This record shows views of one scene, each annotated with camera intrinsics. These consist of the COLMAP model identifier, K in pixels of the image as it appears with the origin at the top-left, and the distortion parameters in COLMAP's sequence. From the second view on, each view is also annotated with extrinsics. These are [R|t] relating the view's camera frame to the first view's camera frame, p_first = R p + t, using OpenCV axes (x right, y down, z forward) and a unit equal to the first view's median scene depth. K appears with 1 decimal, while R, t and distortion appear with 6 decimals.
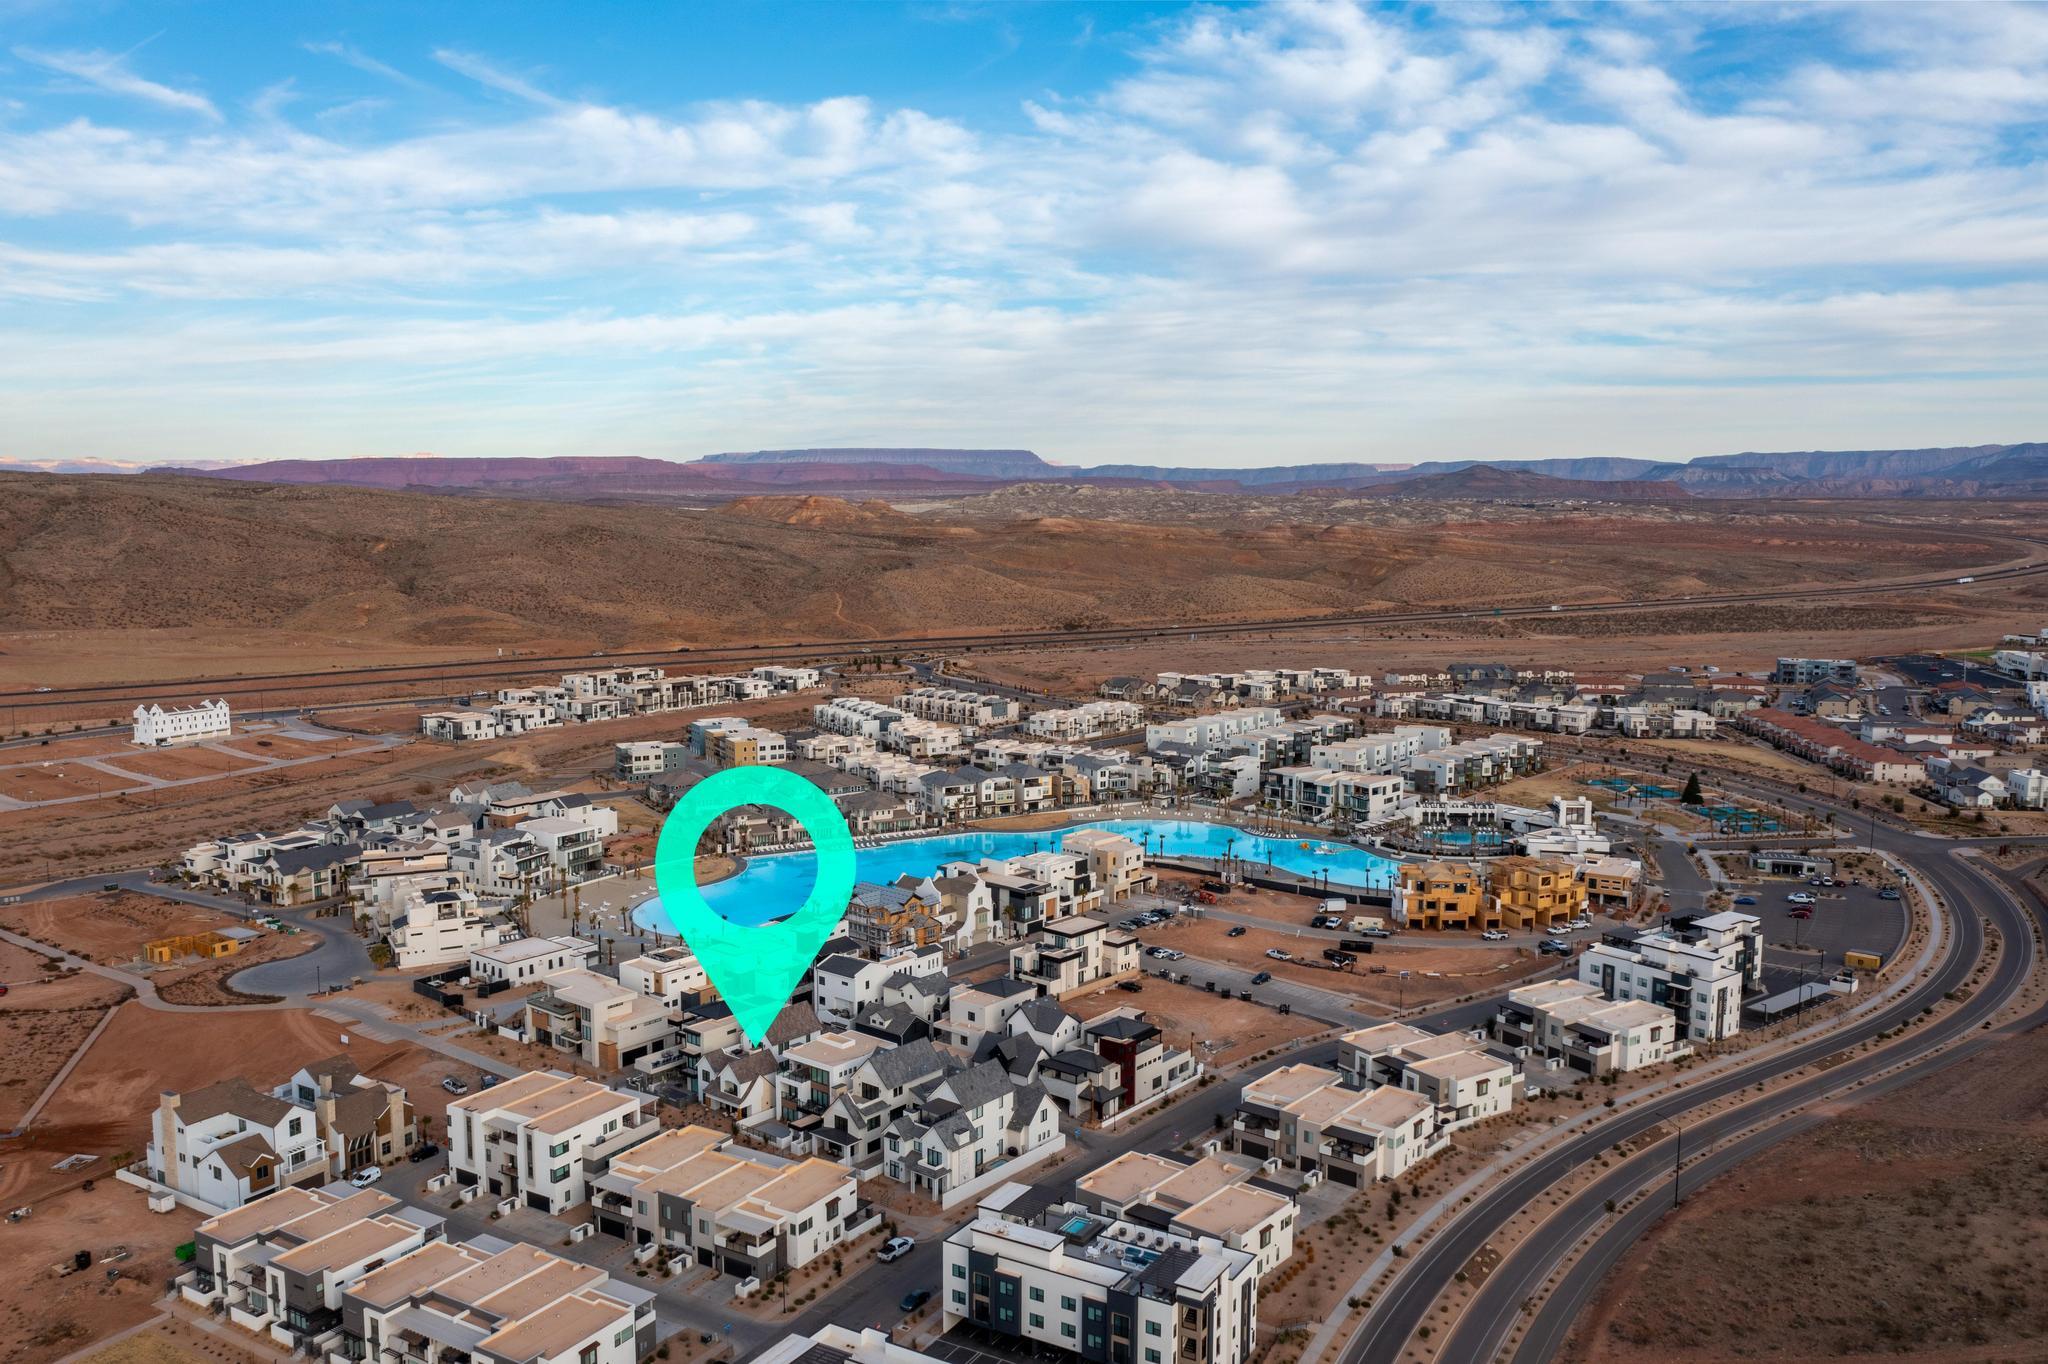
lens RADIAL K [[1612.7, 0, 1014.6], [0, 1612.7, 684.6], [0, 0, 1]] dist [-0.027694, 0.005660]
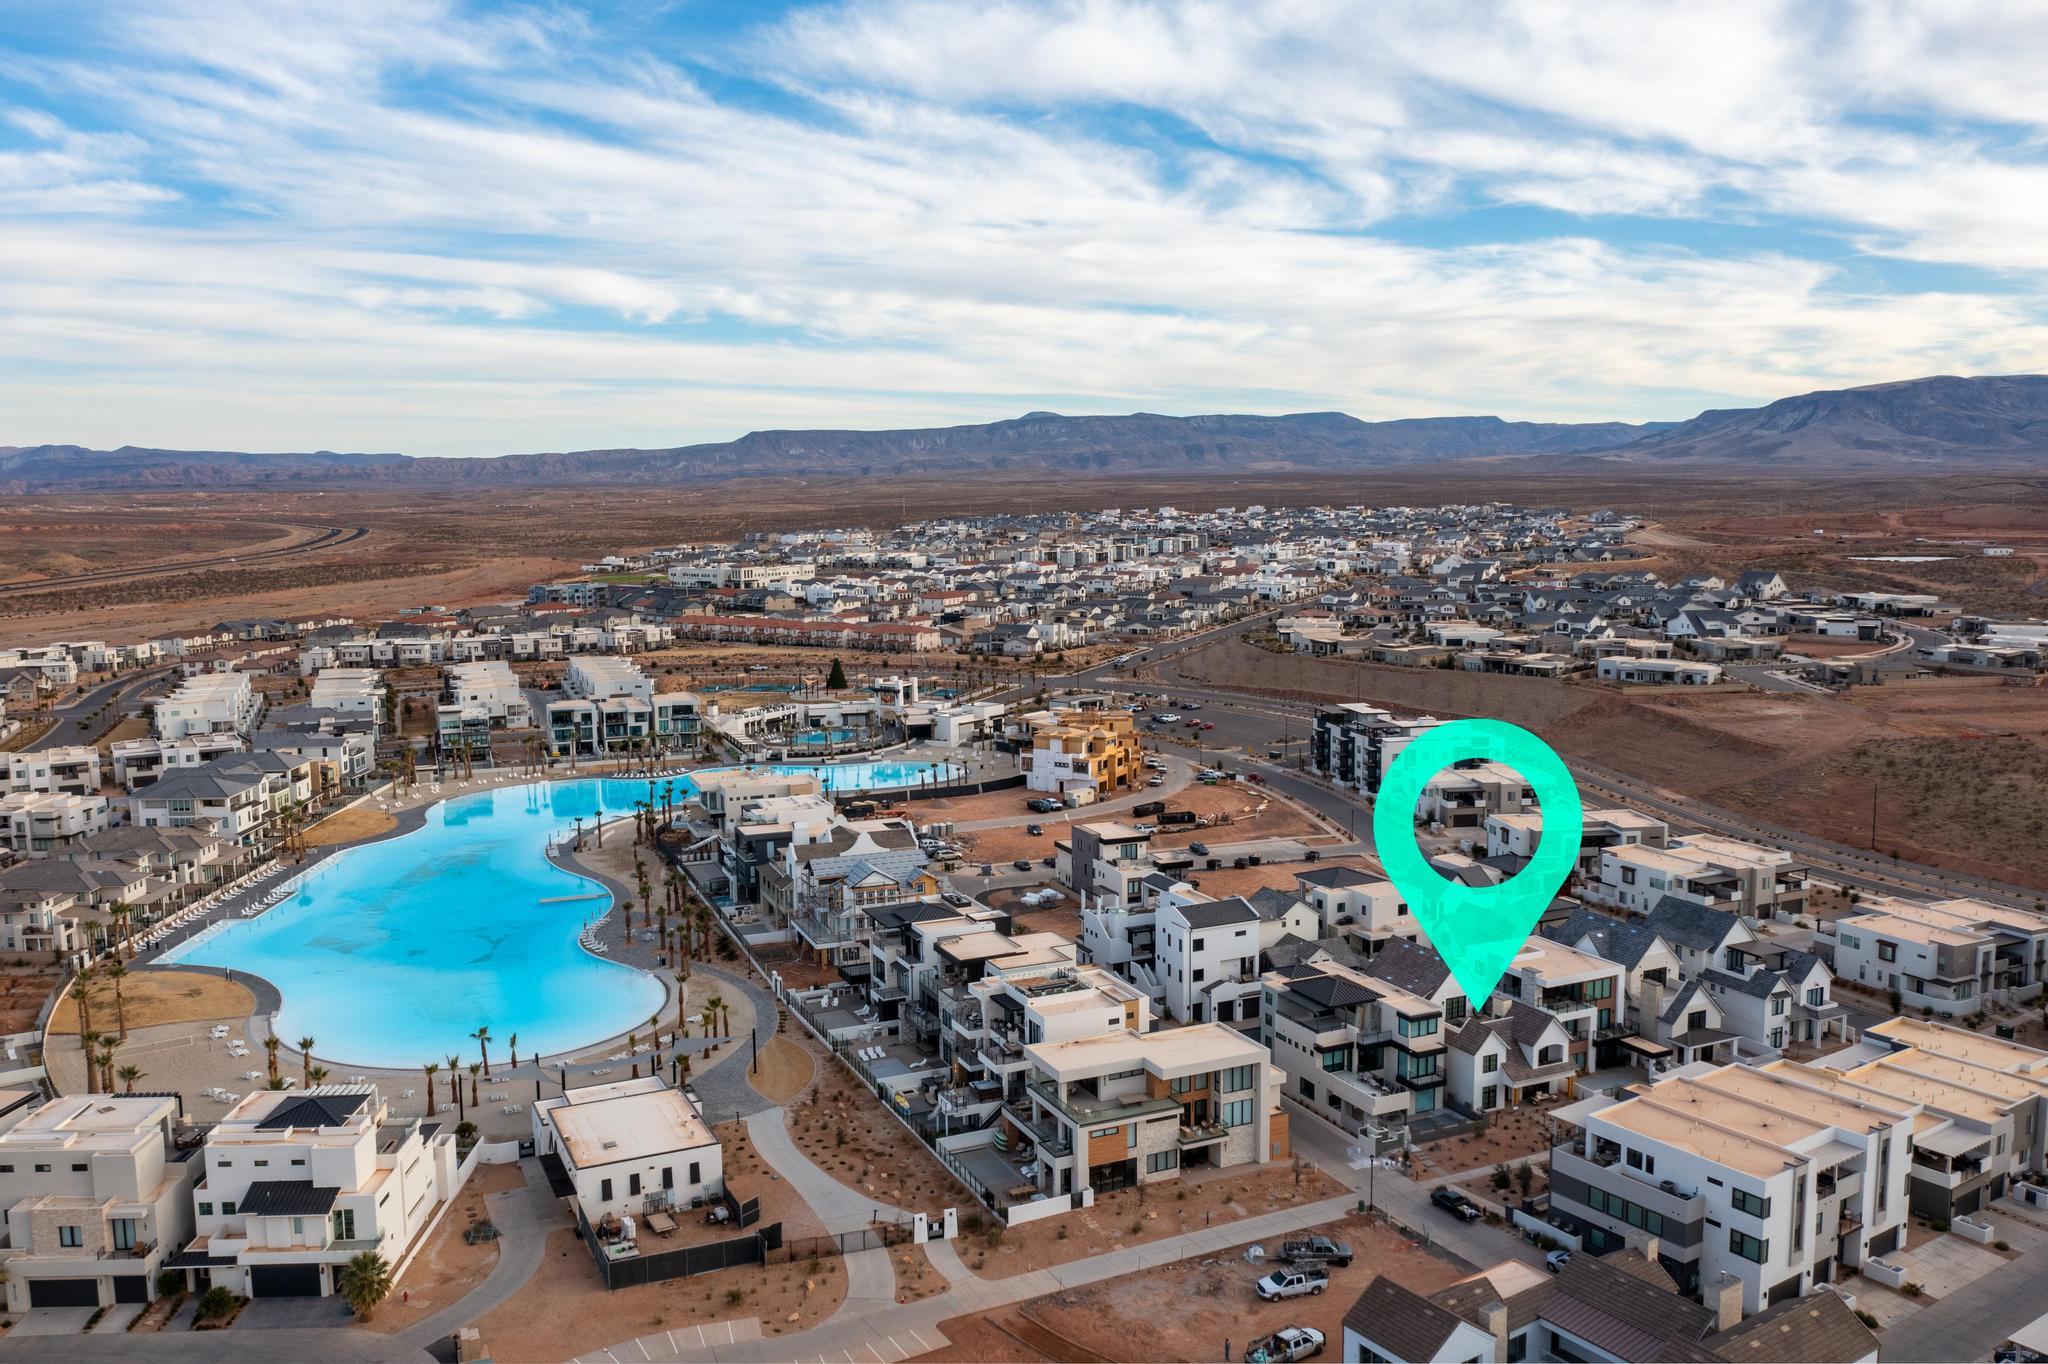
lens RADIAL K [[1612.7, 0, 1037.2], [0, 1612.7, 662.2], [0, 0, 1]] dist [-0.027694, 0.005660]
pose [[0.428629, -0.102708, 0.897624, -0.509807], [0.117651, 0.991403, 0.057258, 0.017701], [-0.895788, 0.081064, 0.437027, 0.539463]]
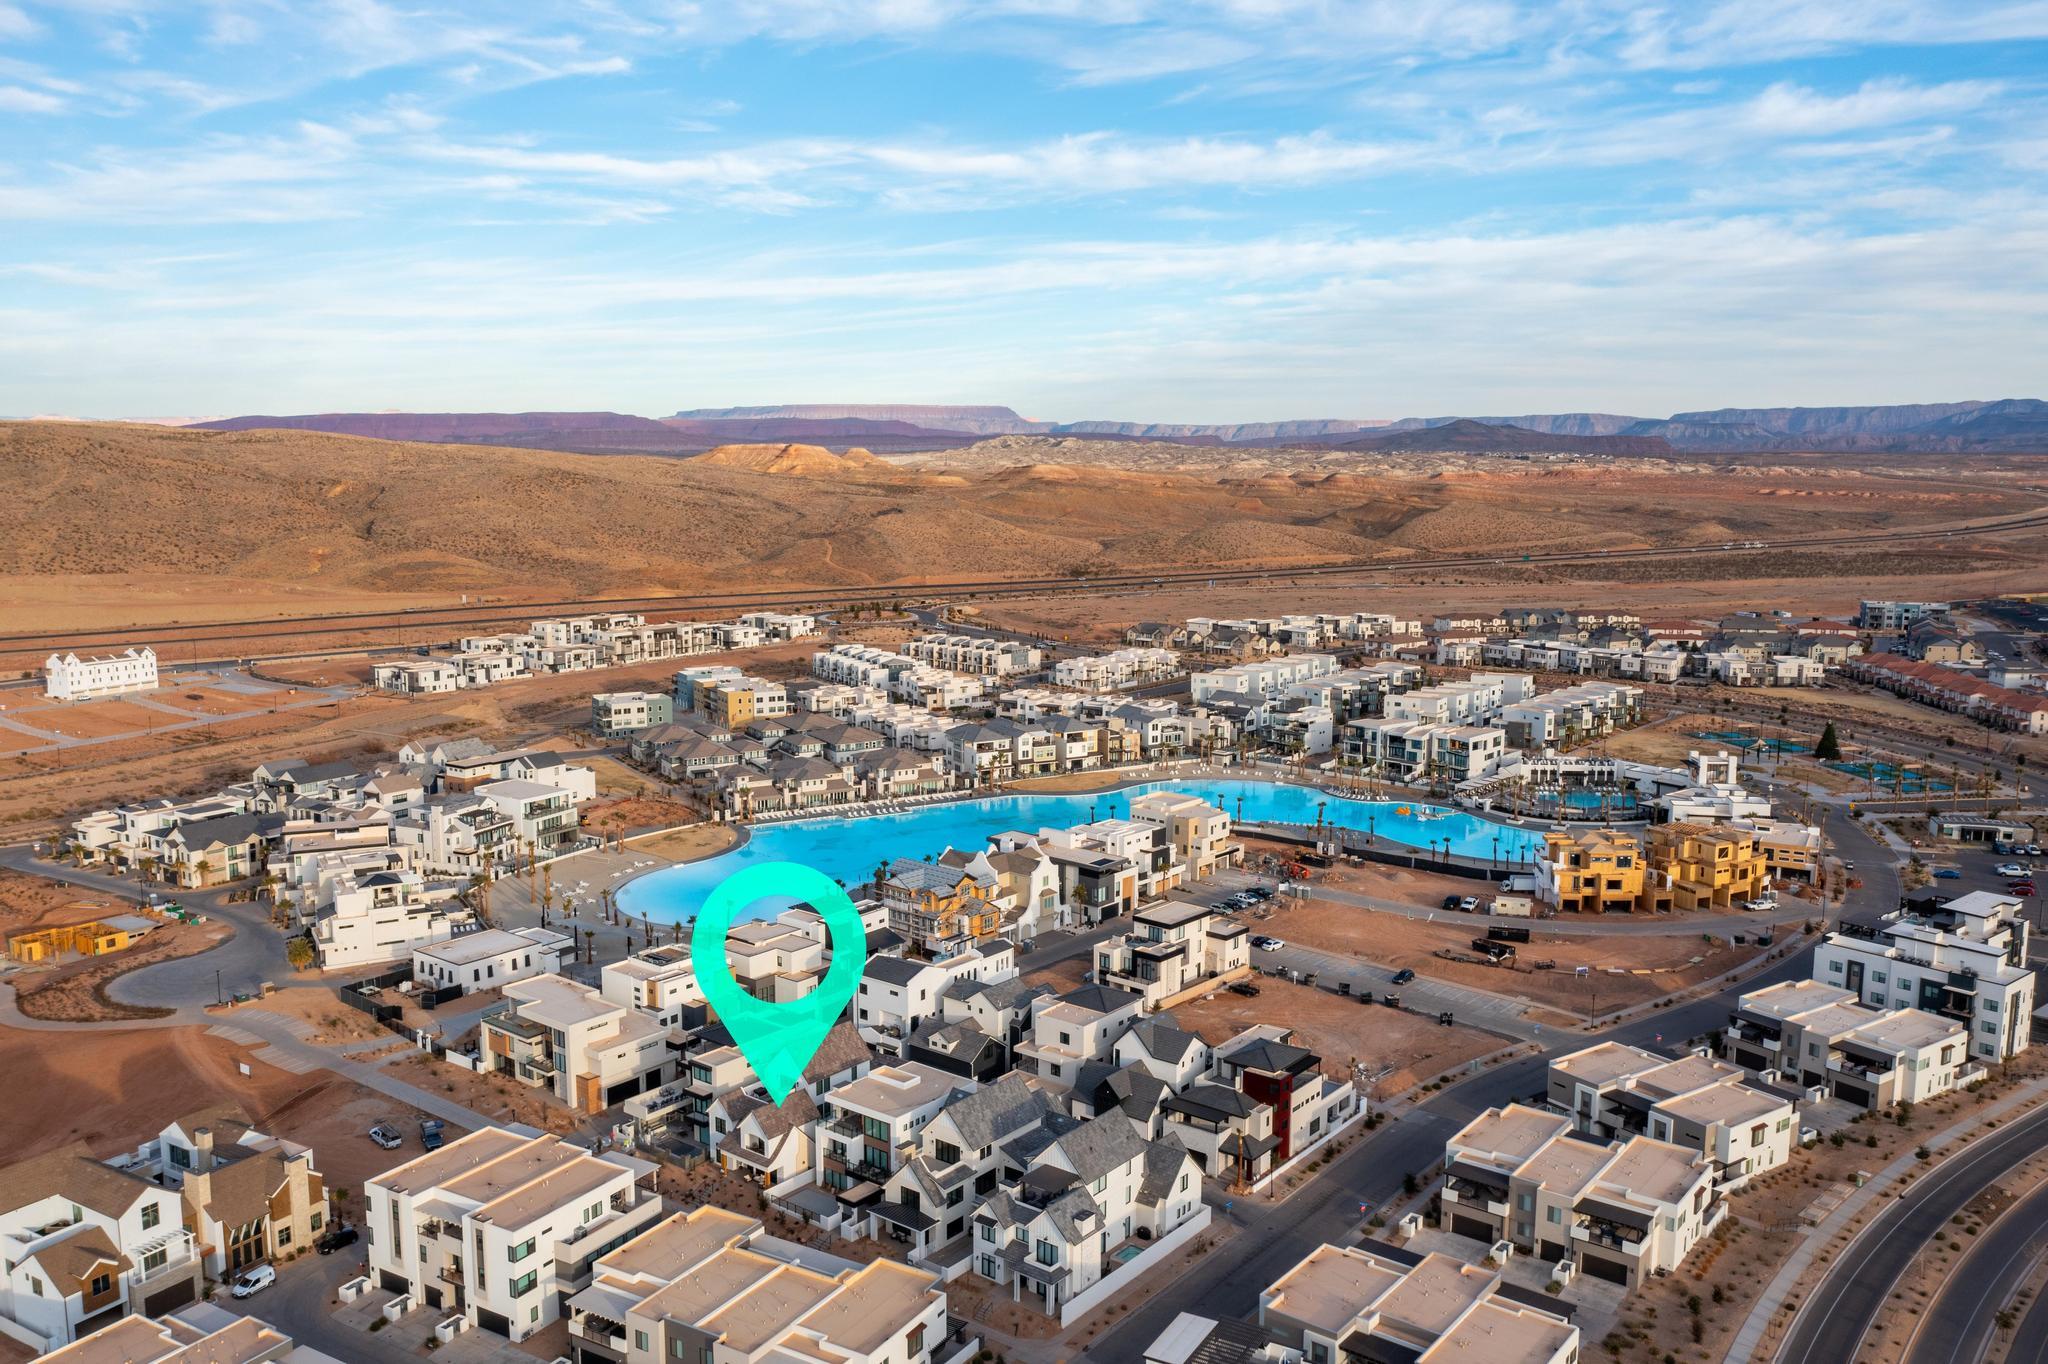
lens RADIAL K [[1612.7, 0, 1012.7], [0, 1612.7, 714.4], [0, 0, 1]] dist [-0.027694, 0.005660]
pose [[0.999910, -0.002792, 0.013121, -0.040480], [0.002212, 0.999031, 0.043965, 0.012349], [-0.013231, -0.043932, 0.998947, 0.160934]]
